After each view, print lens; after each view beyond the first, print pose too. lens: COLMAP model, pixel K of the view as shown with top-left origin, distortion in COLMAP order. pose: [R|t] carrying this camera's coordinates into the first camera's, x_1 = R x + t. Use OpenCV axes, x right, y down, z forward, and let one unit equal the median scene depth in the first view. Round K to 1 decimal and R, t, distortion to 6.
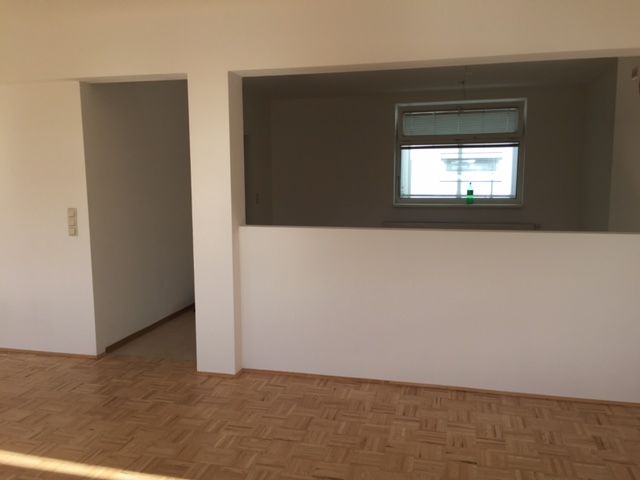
lens RADIAL K [[543.6, 0, 320.0], [0, 543.6, 240.0], [0, 0, 1]] dist [0.086086, -0.123083]
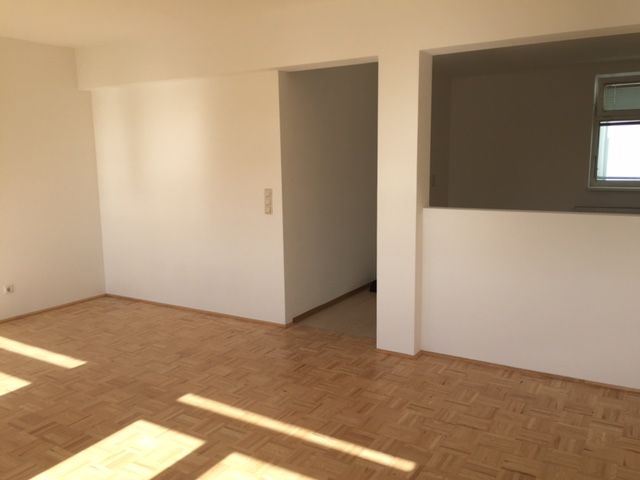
lens RADIAL K [[543.6, 0, 320.0], [0, 543.6, 240.0], [0, 0, 1]] dist [0.086086, -0.123083]
pose [[0.954516, 0.036989, -0.295857, -0.032449], [-0.027956, 0.999007, 0.034704, 0.003999], [0.296847, -0.024854, 0.954602, -0.006114]]
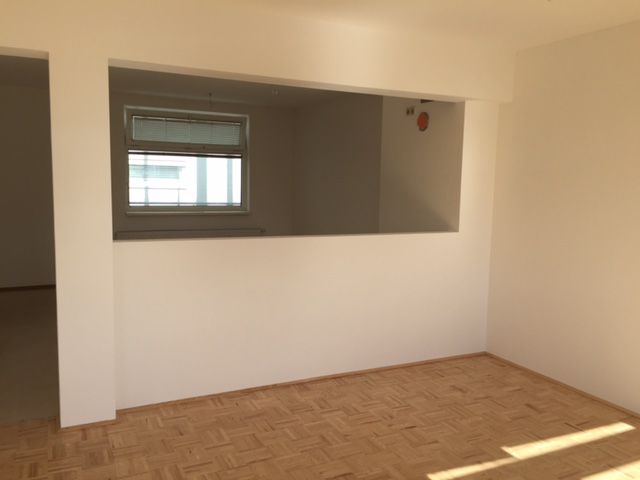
lens RADIAL K [[543.6, 0, 320.0], [0, 543.6, 240.0], [0, 0, 1]] dist [0.086086, -0.123083]
pose [[0.763770, -0.048913, 0.643633, -0.470309], [0.056324, 0.998372, 0.009035, -0.018738], [-0.643027, 0.029352, 0.765281, 0.151247]]
